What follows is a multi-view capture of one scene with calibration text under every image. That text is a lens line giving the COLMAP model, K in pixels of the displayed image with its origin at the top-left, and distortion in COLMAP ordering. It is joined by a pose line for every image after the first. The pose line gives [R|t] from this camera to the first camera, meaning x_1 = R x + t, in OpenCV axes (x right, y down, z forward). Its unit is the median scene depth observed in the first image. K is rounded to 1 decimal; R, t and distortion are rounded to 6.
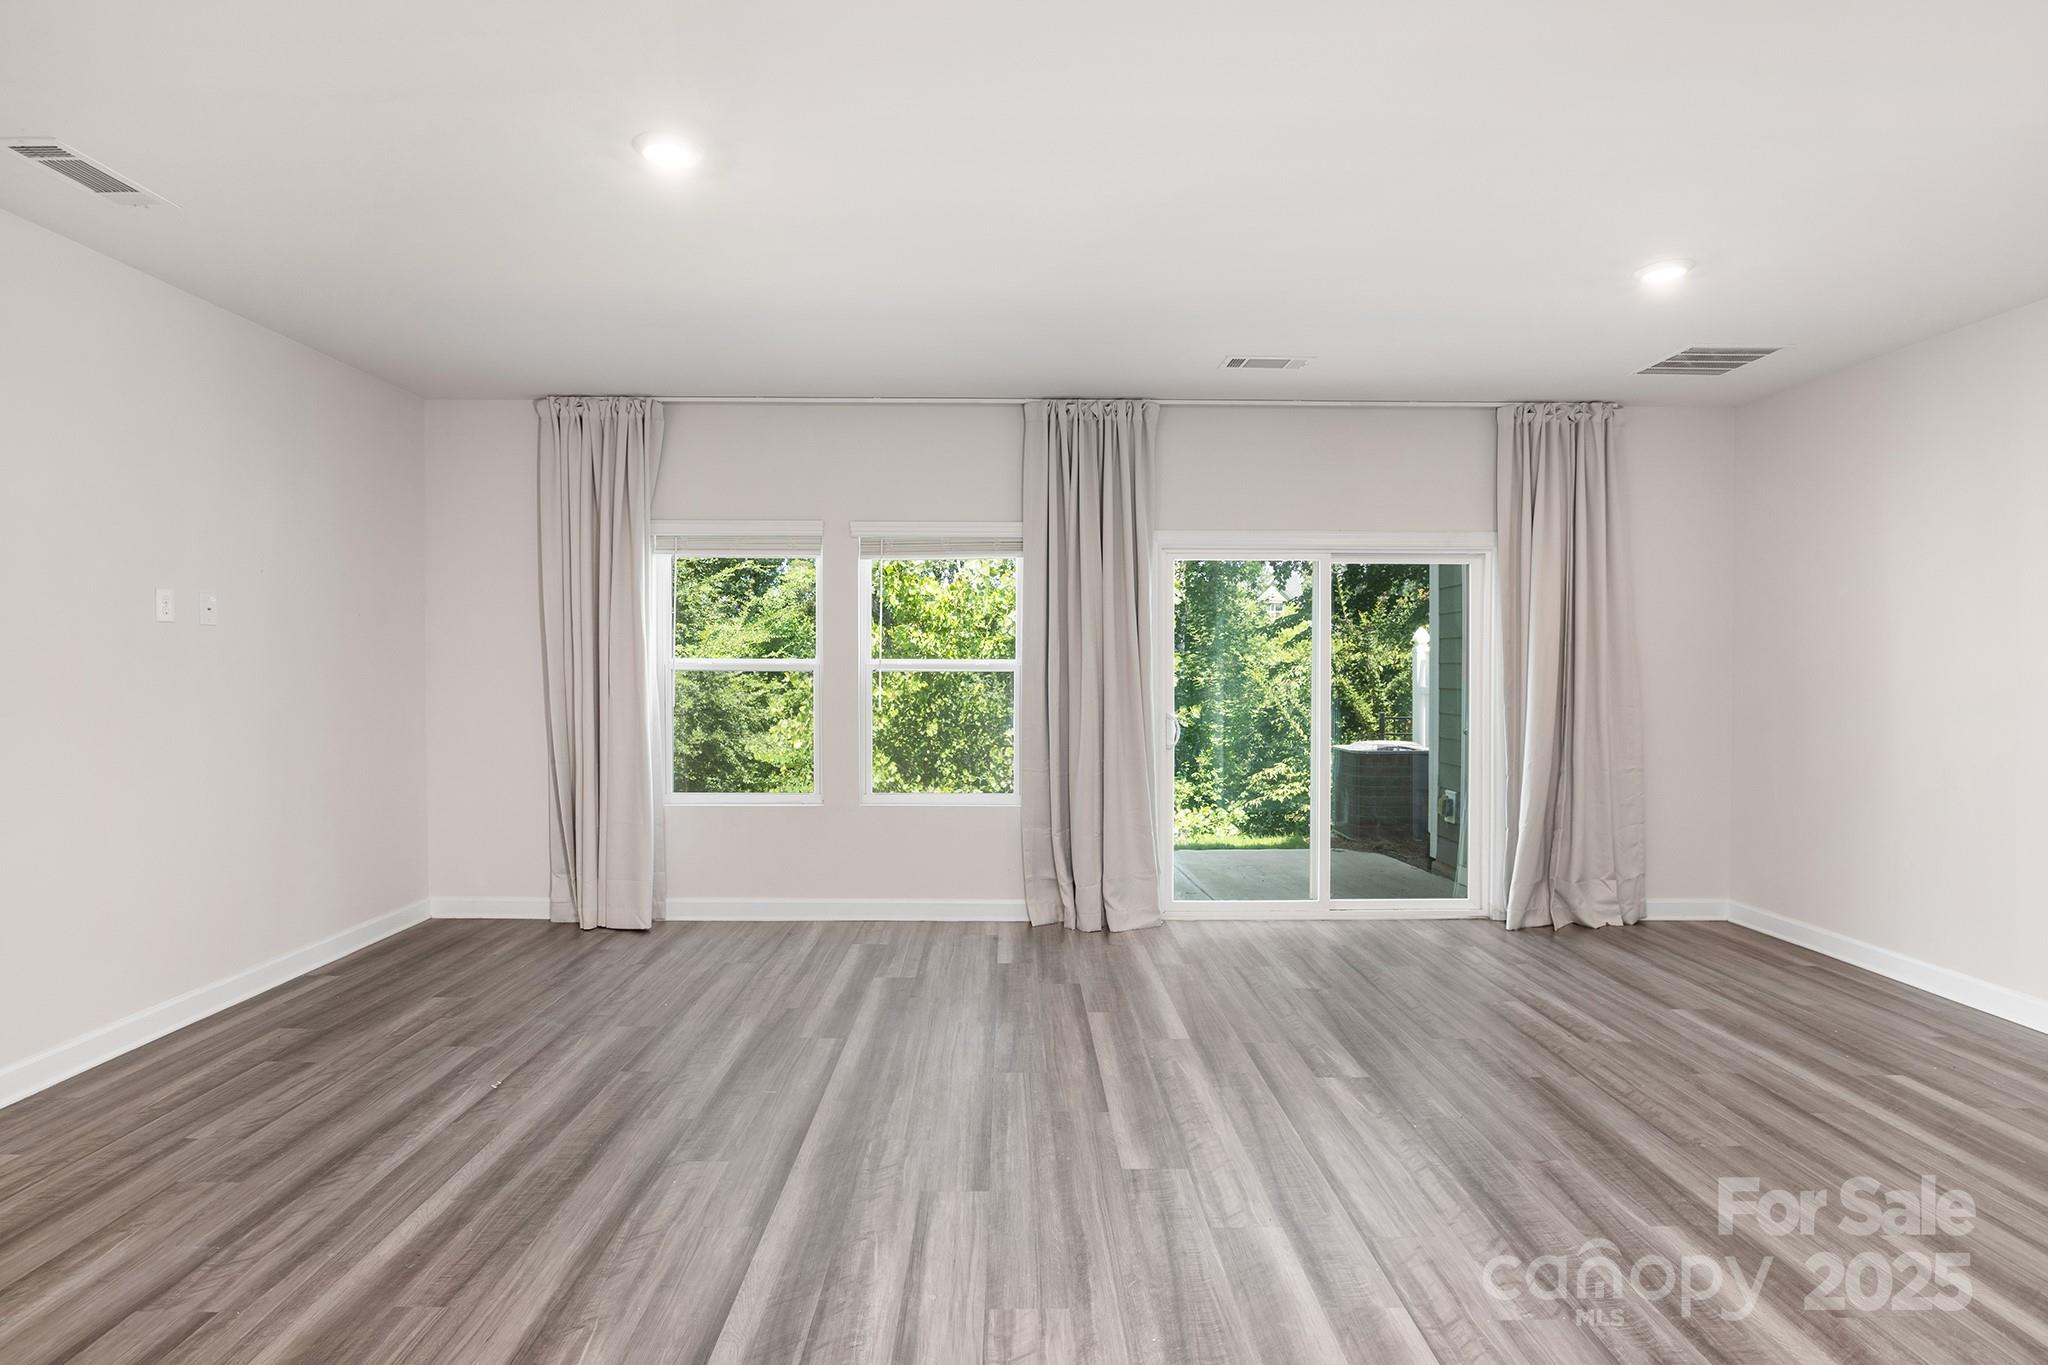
lens RADIAL K [[988.5, 0, 1012.4], [0, 988.5, 683.2], [0, 0, 1]] dist [-0.003978, 0.000063]
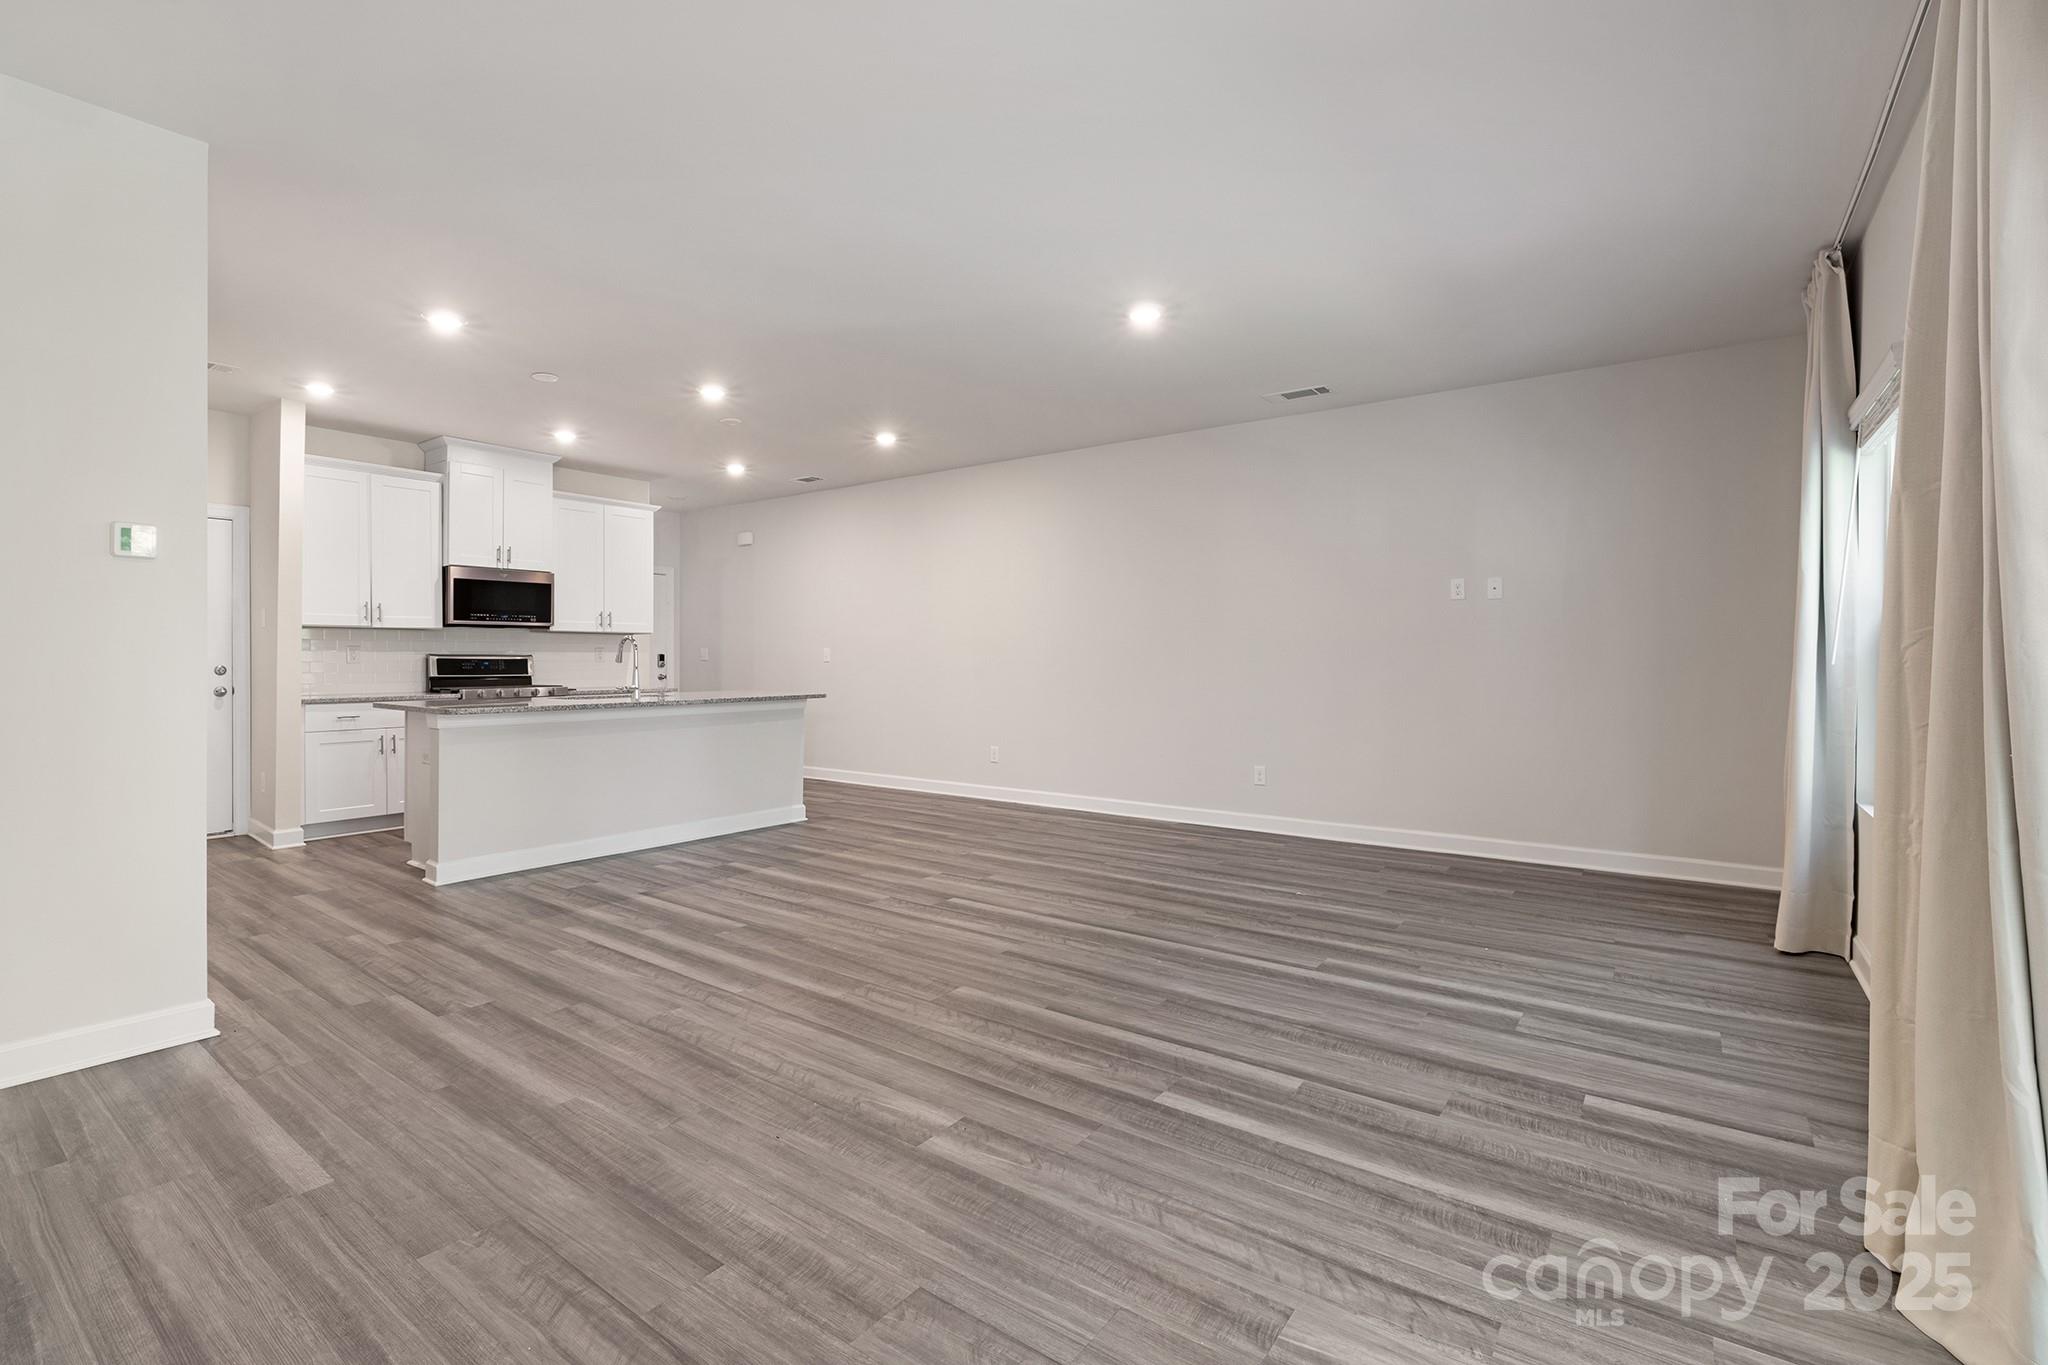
lens RADIAL K [[895.2, 0, 1012.1], [0, 895.2, 657.9], [0, 0, 1]] dist [0.000634, 0.000570]
pose [[-0.596312, -0.003631, -0.802745, 1.004079], [-0.014959, 0.999866, 0.006590, 0.046400], [0.802613, 0.015938, -0.596287, 1.710500]]
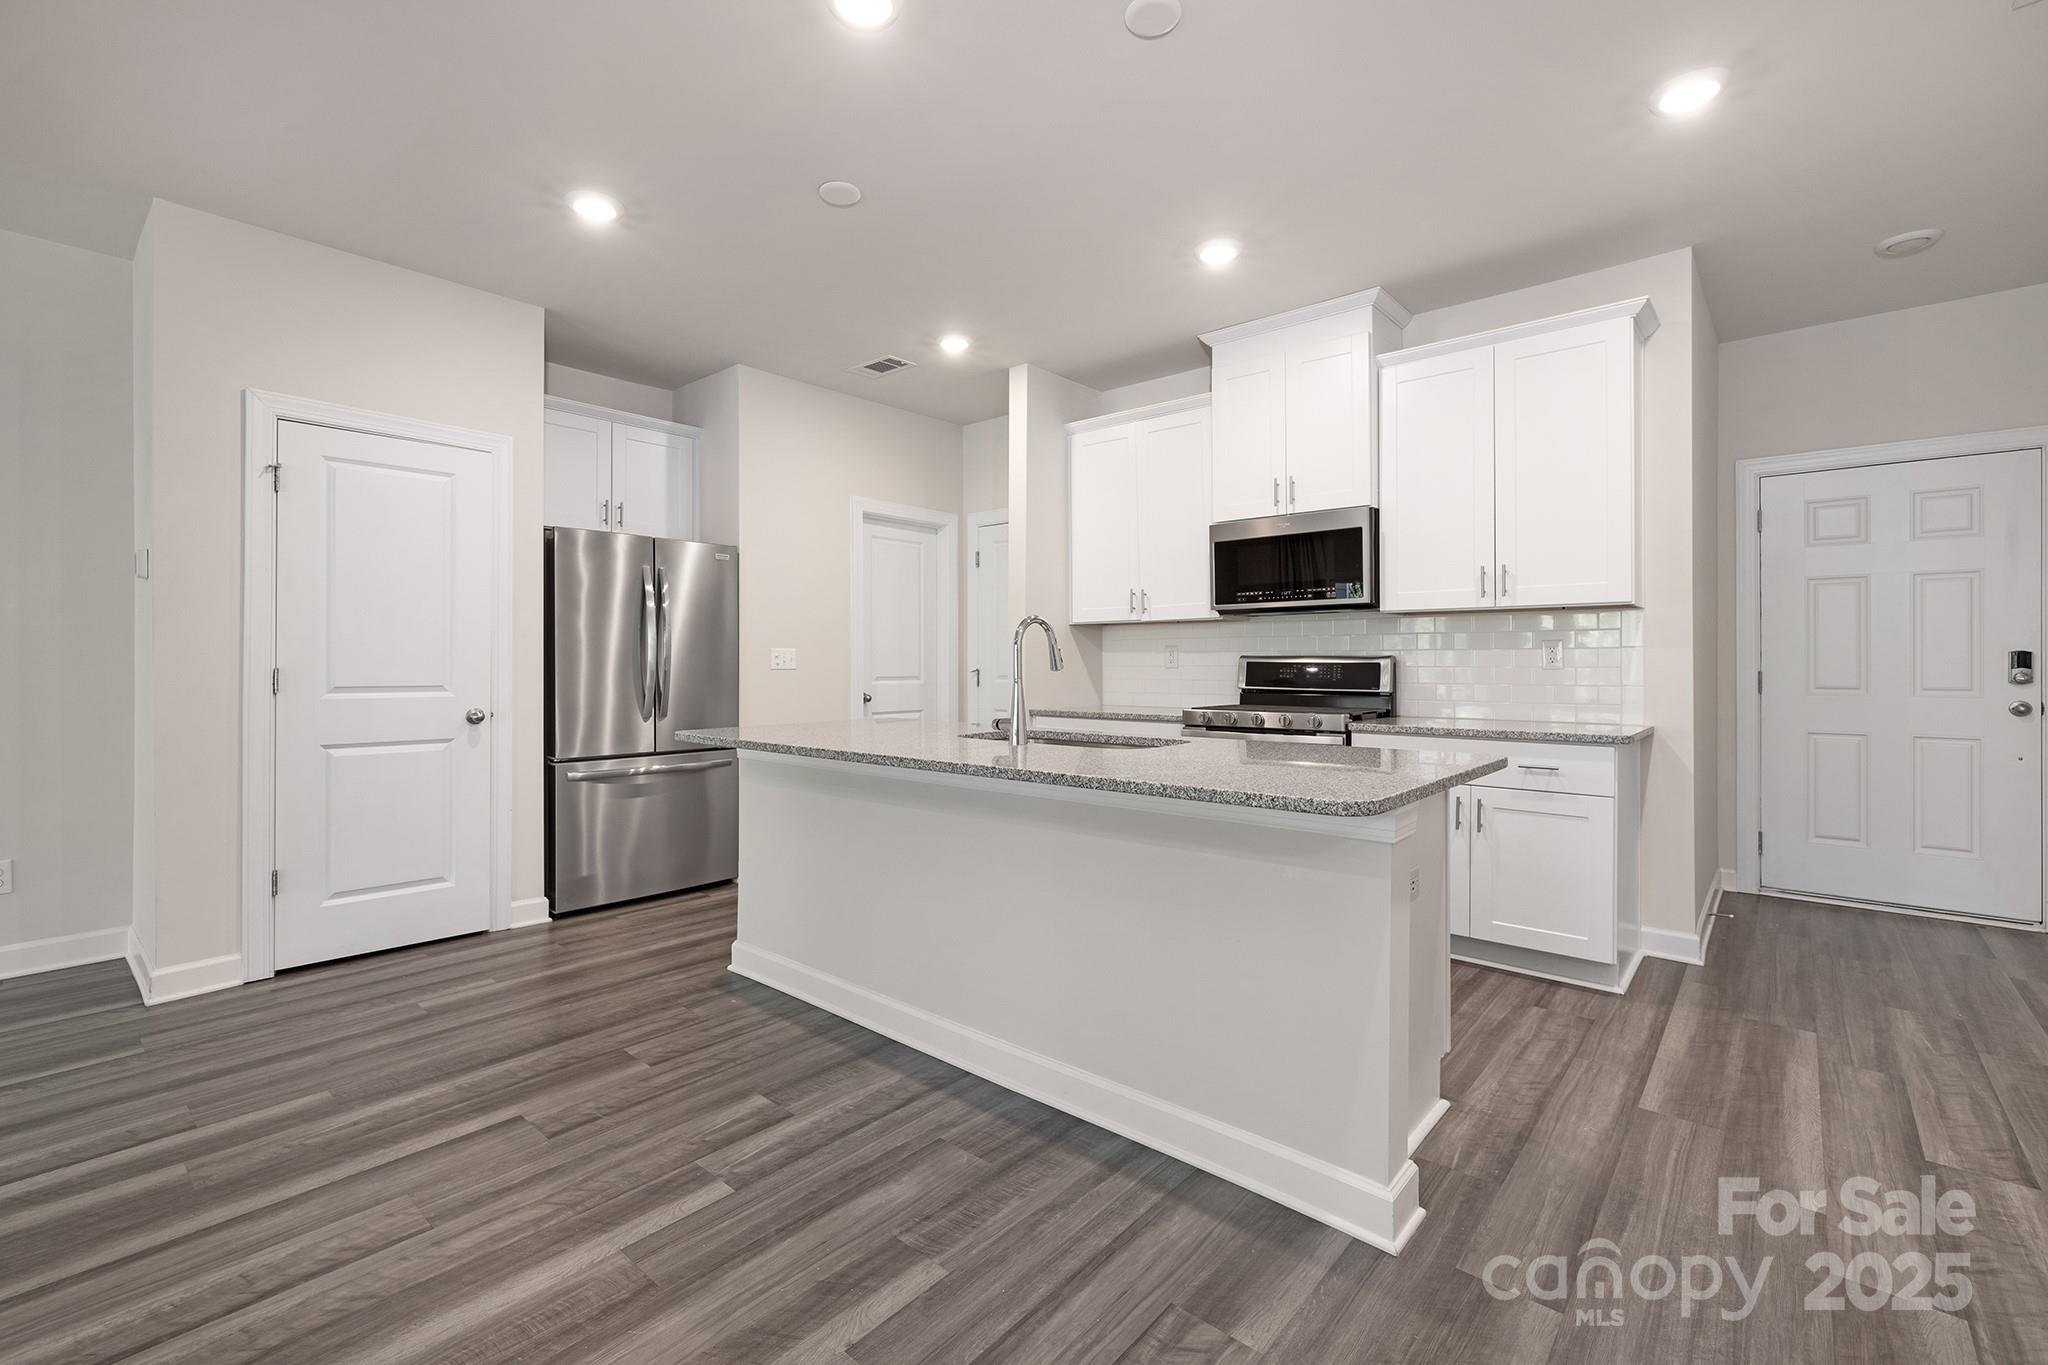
lens RADIAL K [[895.2, 0, 1012.1], [0, 895.2, 657.9], [0, 0, 1]] dist [0.000634, 0.000570]
pose [[-0.749758, 0.002380, 0.661708, -0.793629], [0.010105, 0.999918, 0.007852, 0.060793], [-0.661635, 0.012574, -0.749721, 0.530303]]
